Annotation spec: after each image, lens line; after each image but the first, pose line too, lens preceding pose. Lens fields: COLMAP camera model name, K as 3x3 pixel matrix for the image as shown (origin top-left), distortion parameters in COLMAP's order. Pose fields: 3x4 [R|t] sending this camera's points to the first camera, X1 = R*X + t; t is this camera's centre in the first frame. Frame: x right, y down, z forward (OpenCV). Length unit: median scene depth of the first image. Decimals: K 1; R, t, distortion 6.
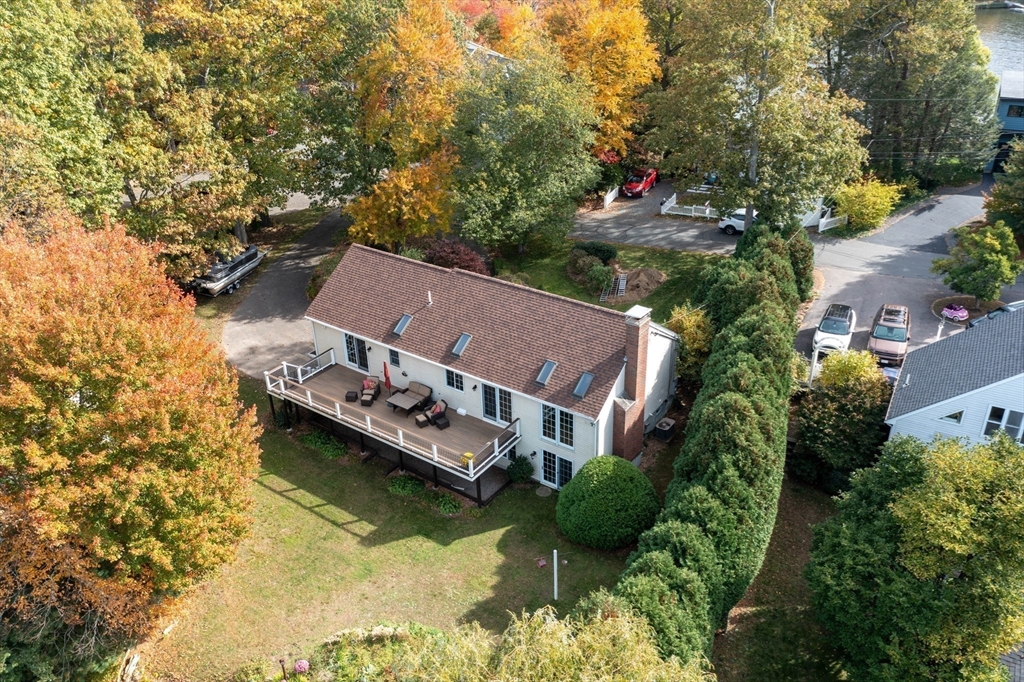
lens RADIAL K [[797.2, 0, 510.6], [0, 797.2, 333.5], [0, 0, 1]] dist [0.000639, 0.006934]
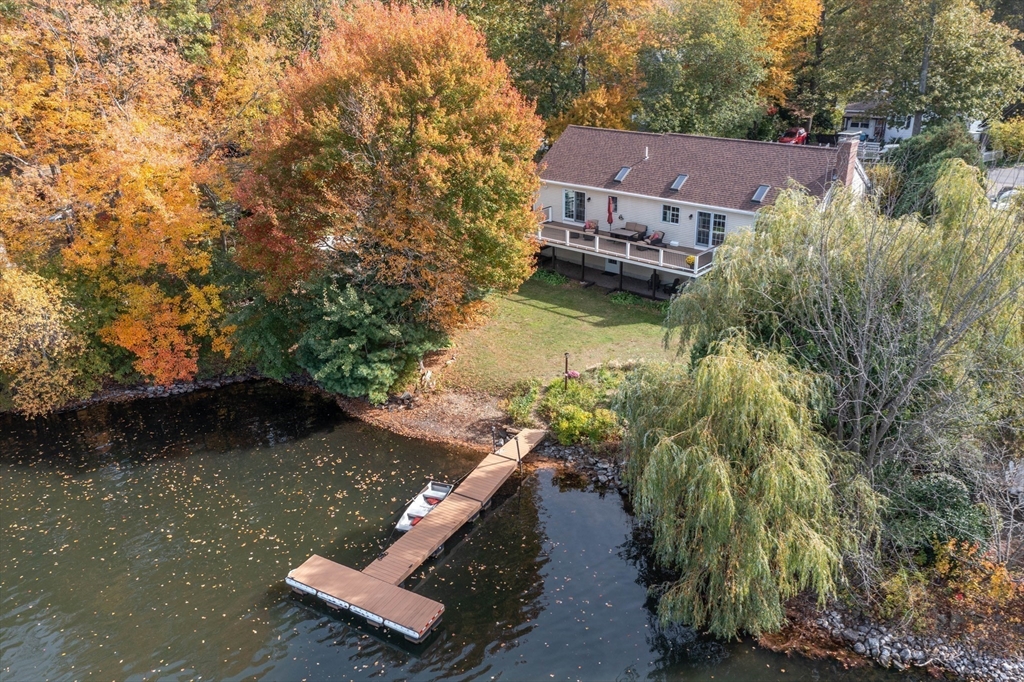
lens RADIAL K [[797.2, 0, 510.6], [0, 797.2, 333.5], [0, 0, 1]] dist [0.000639, 0.006934]
pose [[0.993805, 0.049535, -0.099491, -0.178544], [-0.058439, 0.994345, -0.088668, 0.349440], [0.094537, 0.093933, 0.991080, -0.154772]]
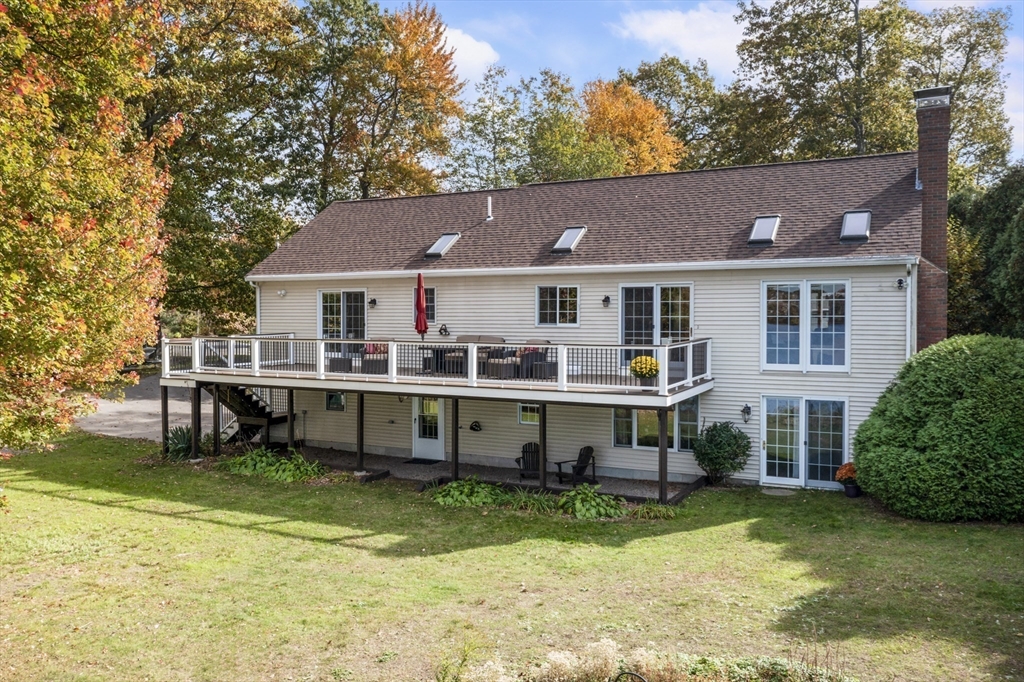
lens RADIAL K [[797.2, 0, 510.6], [0, 797.2, 333.5], [0, 0, 1]] dist [0.000639, 0.006934]
pose [[0.988414, 0.029169, 0.148953, -0.177944], [0.040741, 0.894360, -0.445489, 0.306775], [-0.146212, 0.446396, 0.882810, 0.557806]]
